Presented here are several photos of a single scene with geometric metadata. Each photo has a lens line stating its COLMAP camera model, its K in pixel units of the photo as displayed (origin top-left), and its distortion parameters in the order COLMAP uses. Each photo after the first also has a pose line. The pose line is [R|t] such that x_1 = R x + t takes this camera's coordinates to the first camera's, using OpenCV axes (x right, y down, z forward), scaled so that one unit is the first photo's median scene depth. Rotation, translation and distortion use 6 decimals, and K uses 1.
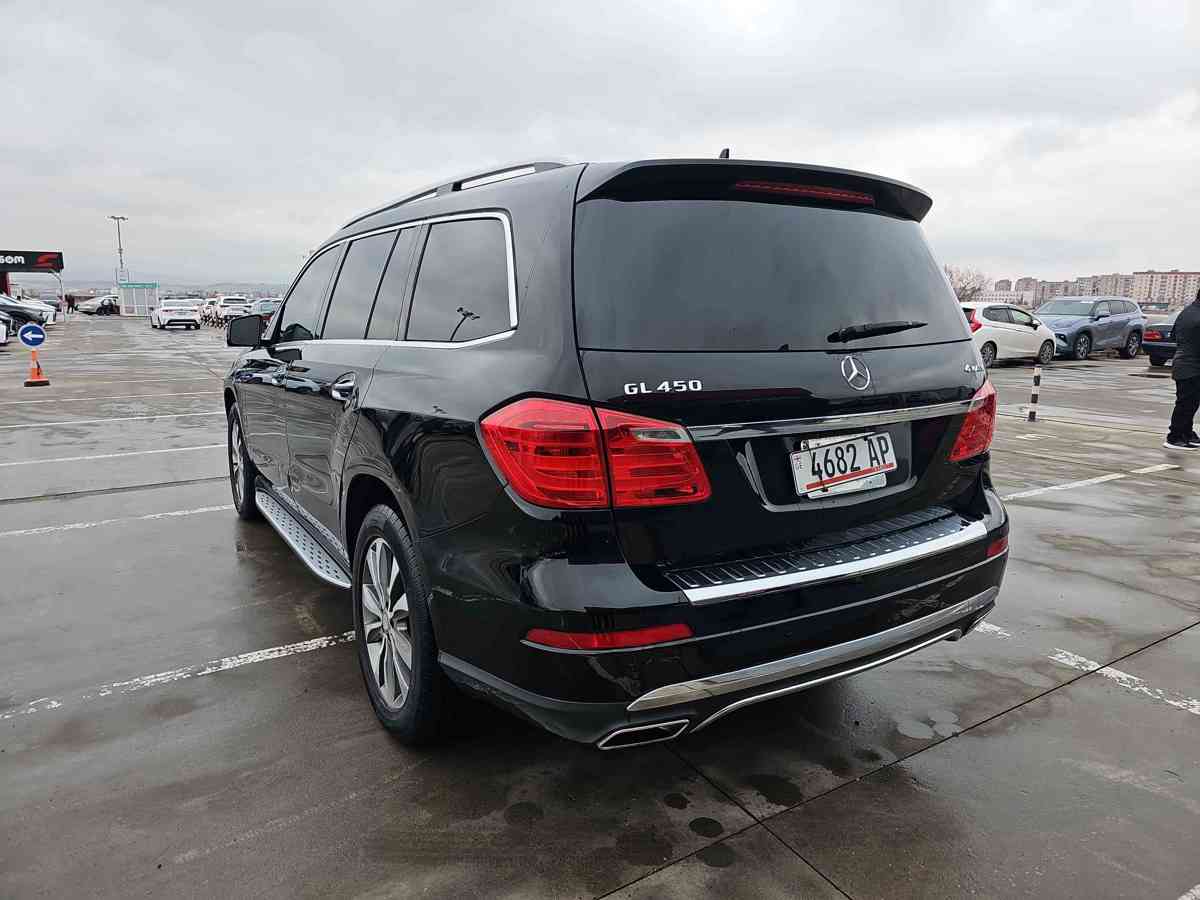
lens RADIAL K [[779.9, 0, 619.8], [0, 779.9, 440.0], [0, 0, 1]] dist [0.051932, -0.038141]
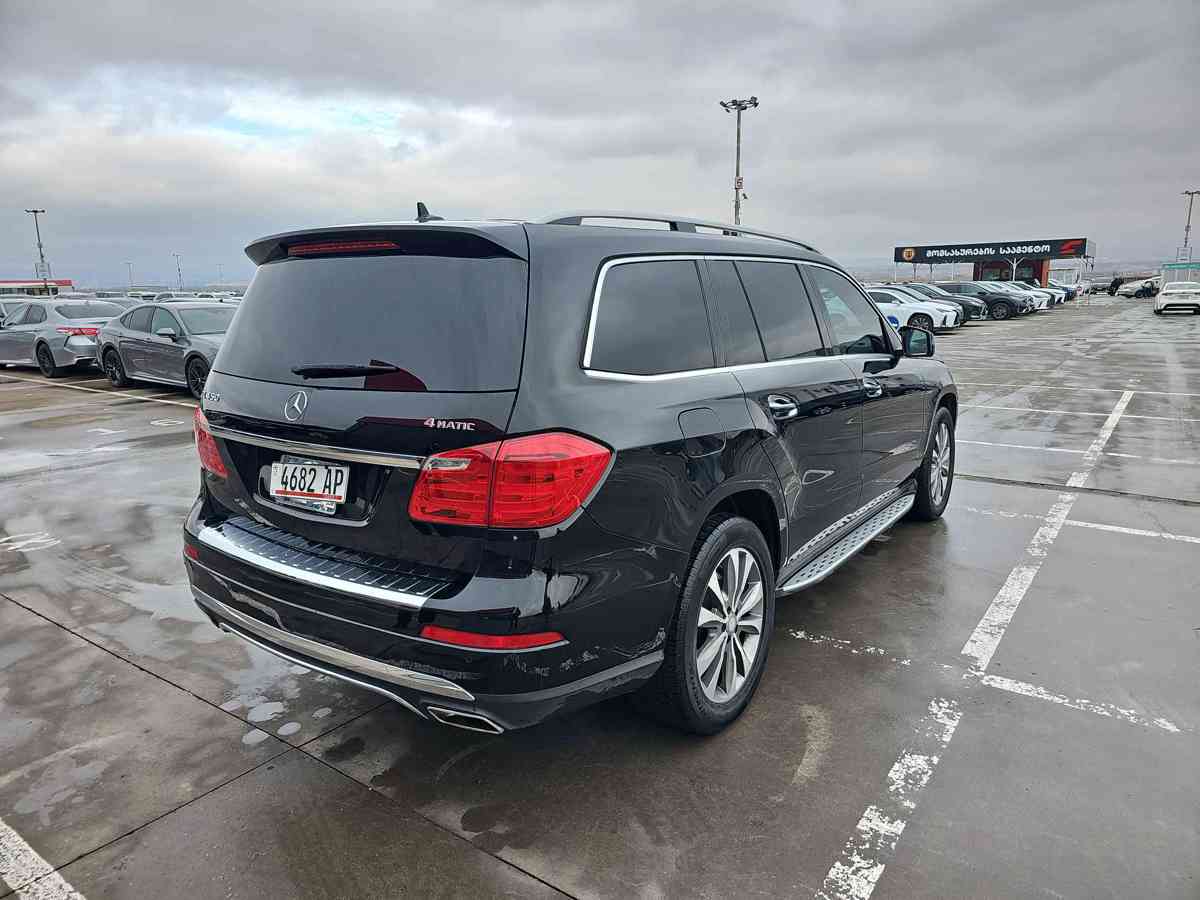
lens RADIAL K [[801.1, 0, 600.0], [0, 801.1, 450.0], [0, 0, 1]] dist [0.073038, -0.069370]
pose [[0.364622, 0.165058, -0.916409, 1.535037], [-0.137208, 0.982945, 0.122450, -0.223861], [0.920991, 0.081091, 0.381051, 0.947461]]
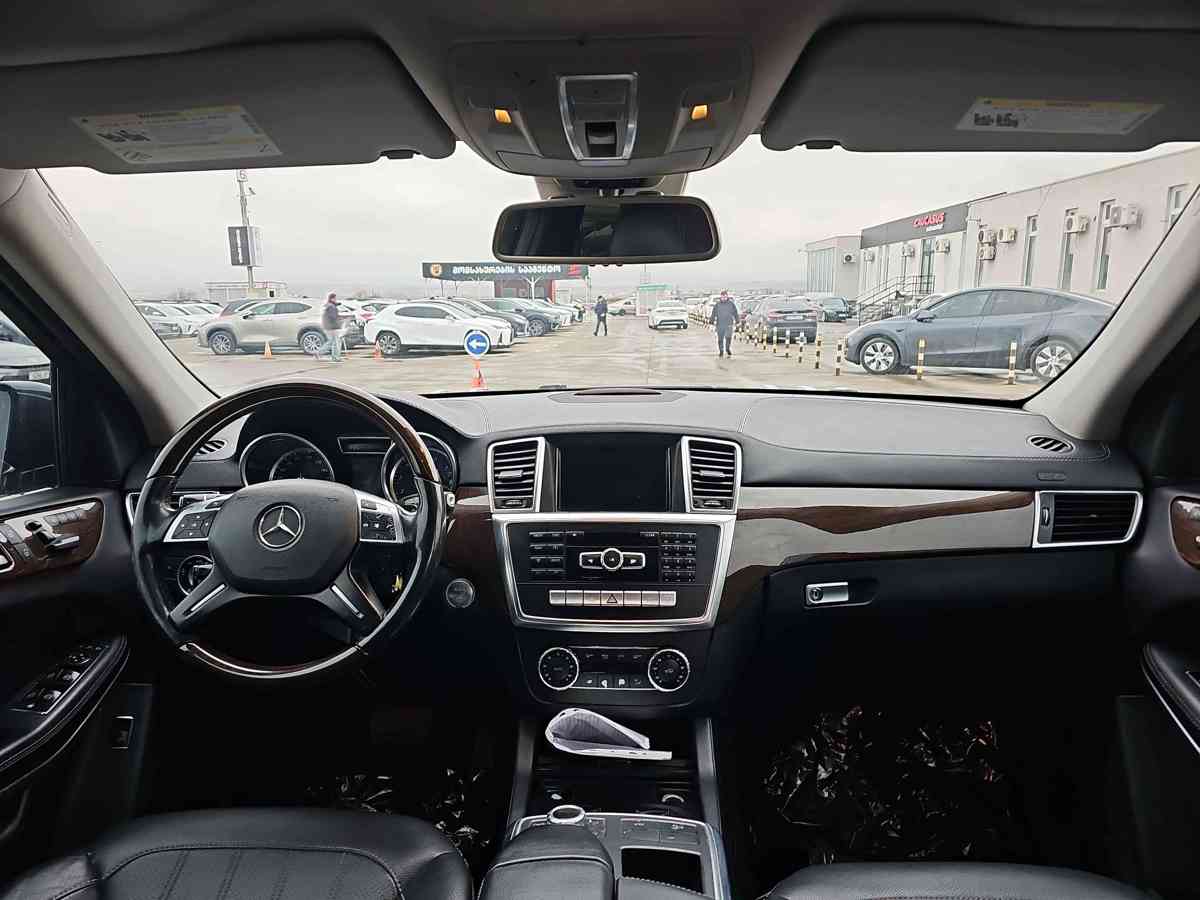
lens RADIAL K [[801.1, 0, 600.0], [0, 801.1, 450.0], [0, 0, 1]] dist [0.073038, -0.069370]
pose [[0.812499, 0.085445, -0.576667, -0.217946], [-0.076757, 0.996268, 0.039470, -0.325016], [0.577888, 0.012194, 0.816025, 1.741885]]
